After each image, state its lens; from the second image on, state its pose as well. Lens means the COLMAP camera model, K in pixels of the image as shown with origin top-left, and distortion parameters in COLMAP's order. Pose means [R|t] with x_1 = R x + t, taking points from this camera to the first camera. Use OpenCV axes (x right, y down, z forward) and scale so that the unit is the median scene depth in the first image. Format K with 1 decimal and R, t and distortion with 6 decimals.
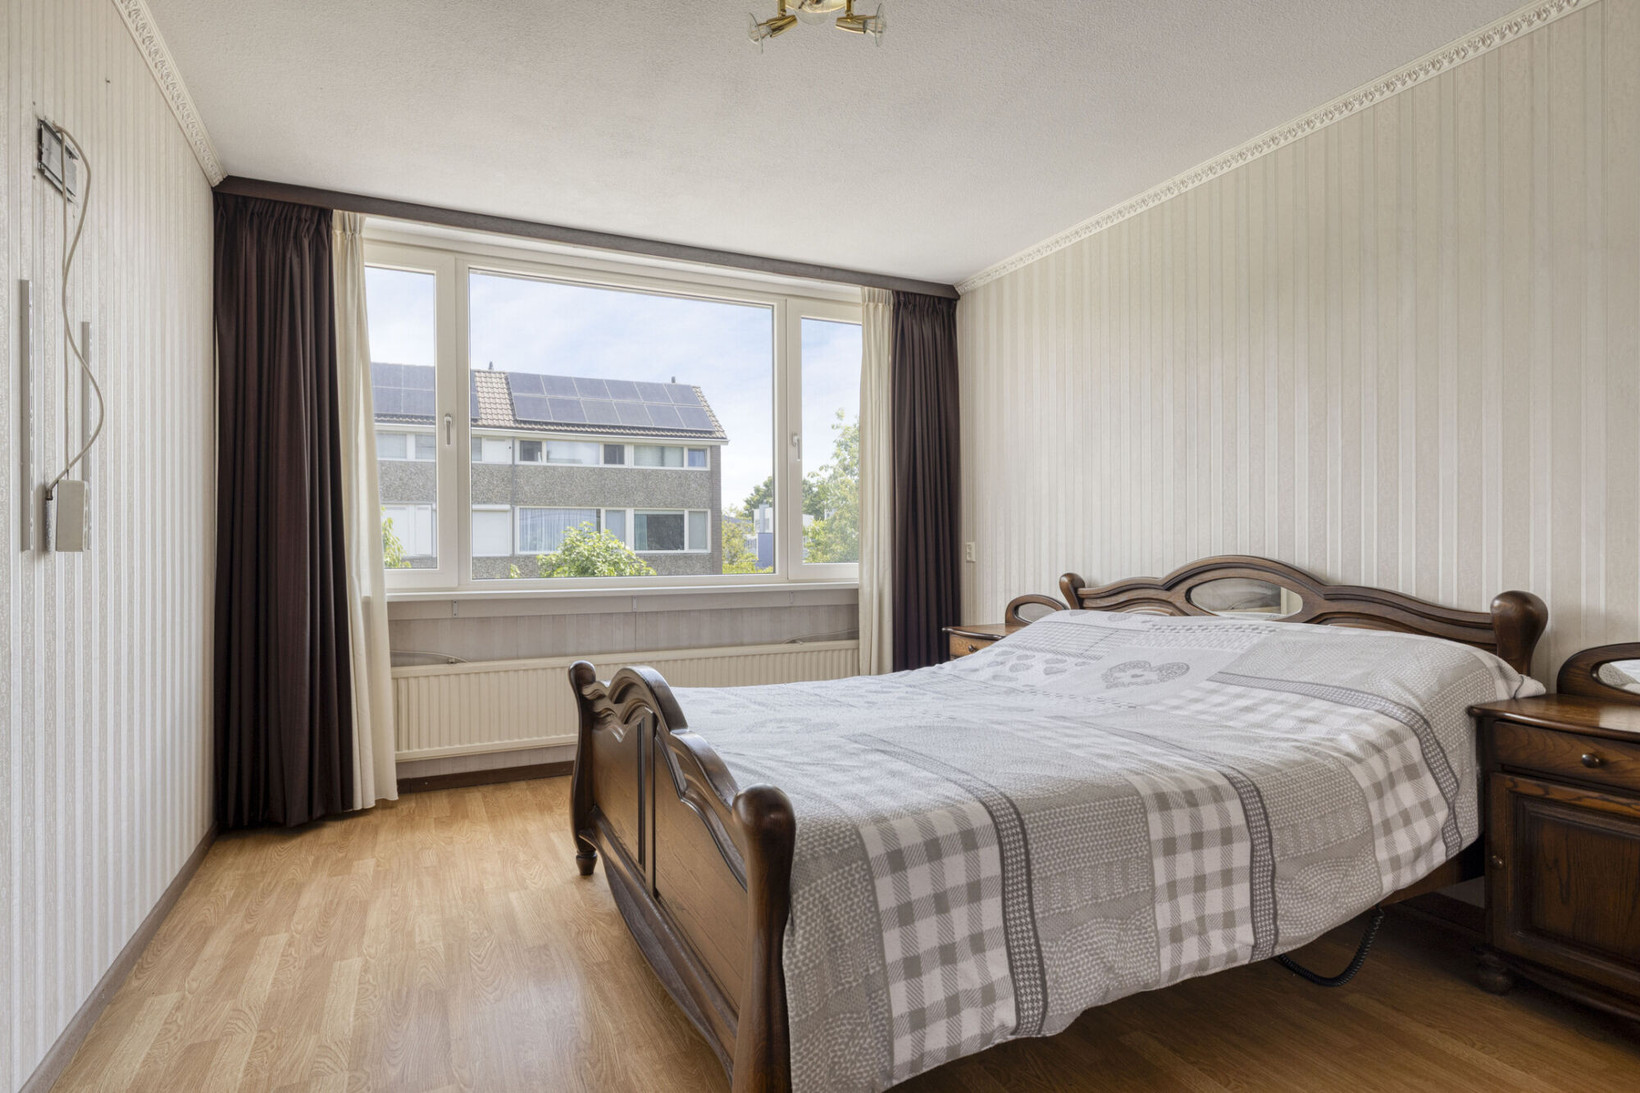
lens RADIAL K [[855.9, 0, 812.3], [0, 855.9, 547.1], [0, 0, 1]] dist [-0.006567, -0.000358]
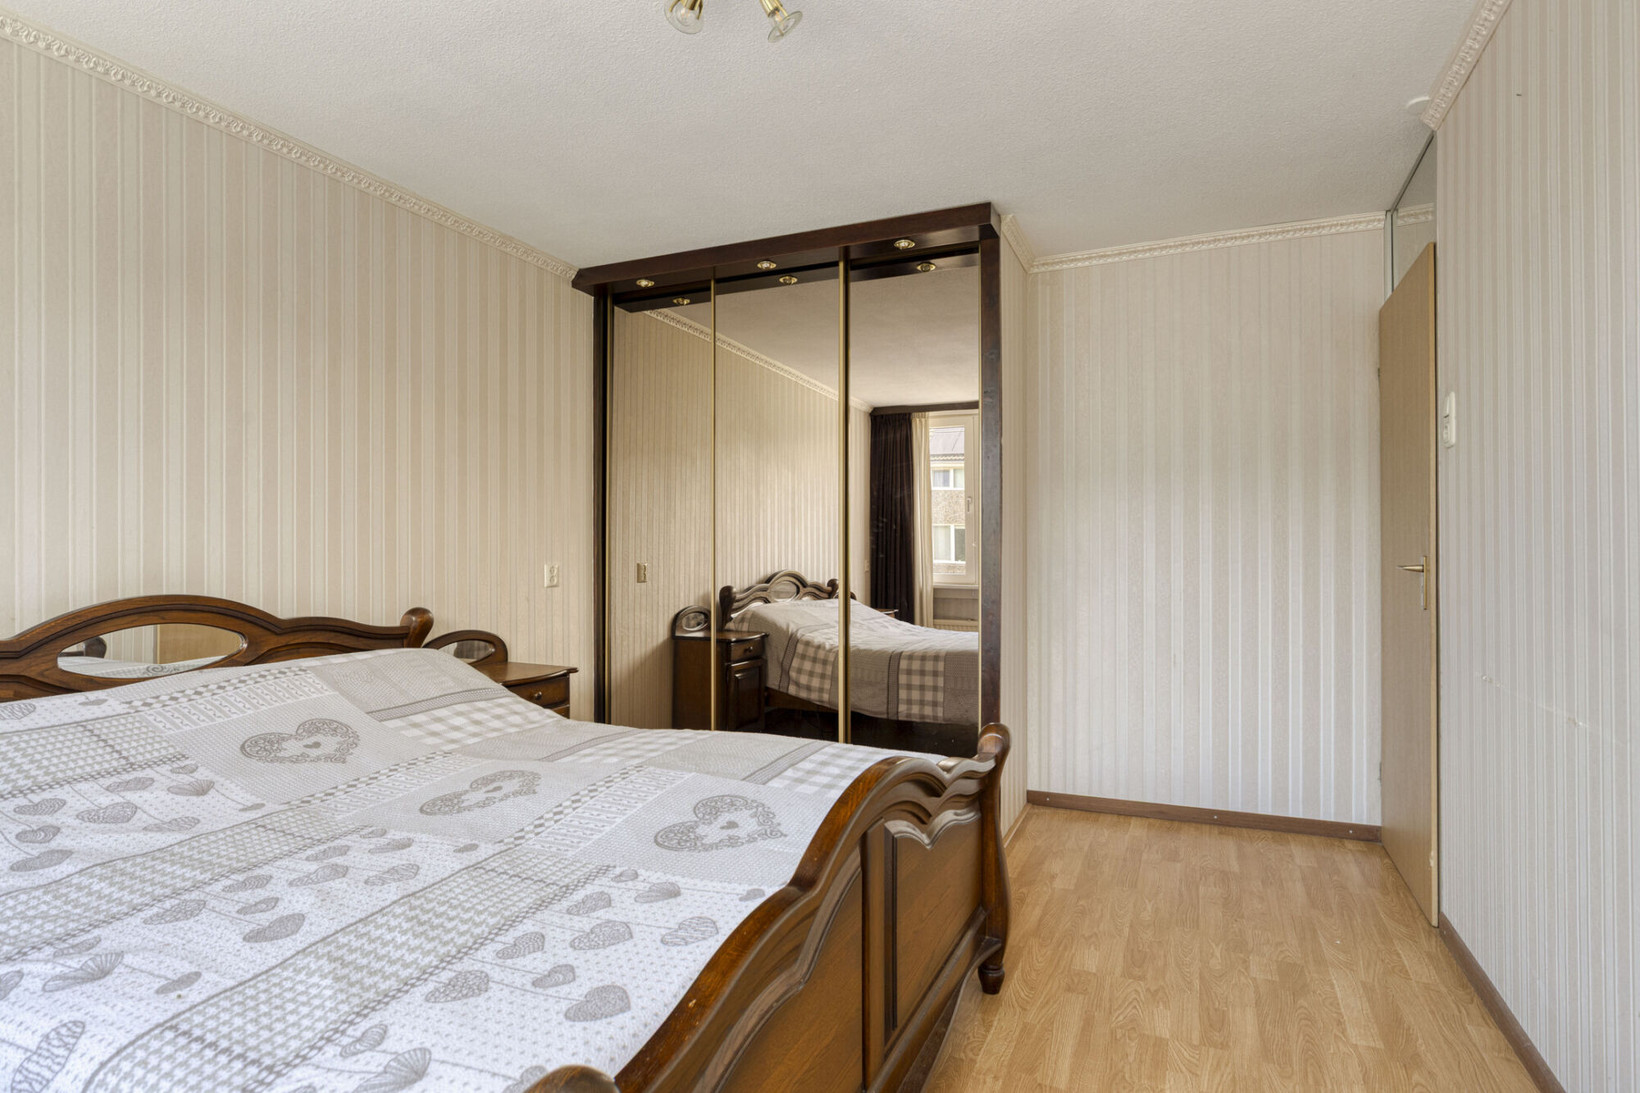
lens RADIAL K [[855.9, 0, 812.3], [0, 855.9, 547.1], [0, 0, 1]] dist [-0.006567, -0.000358]
pose [[-0.646994, 0.008086, 0.762452, -0.592397], [0.004788, 0.999967, -0.006542, -0.032601], [-0.762480, -0.000582, -0.647011, 1.271692]]
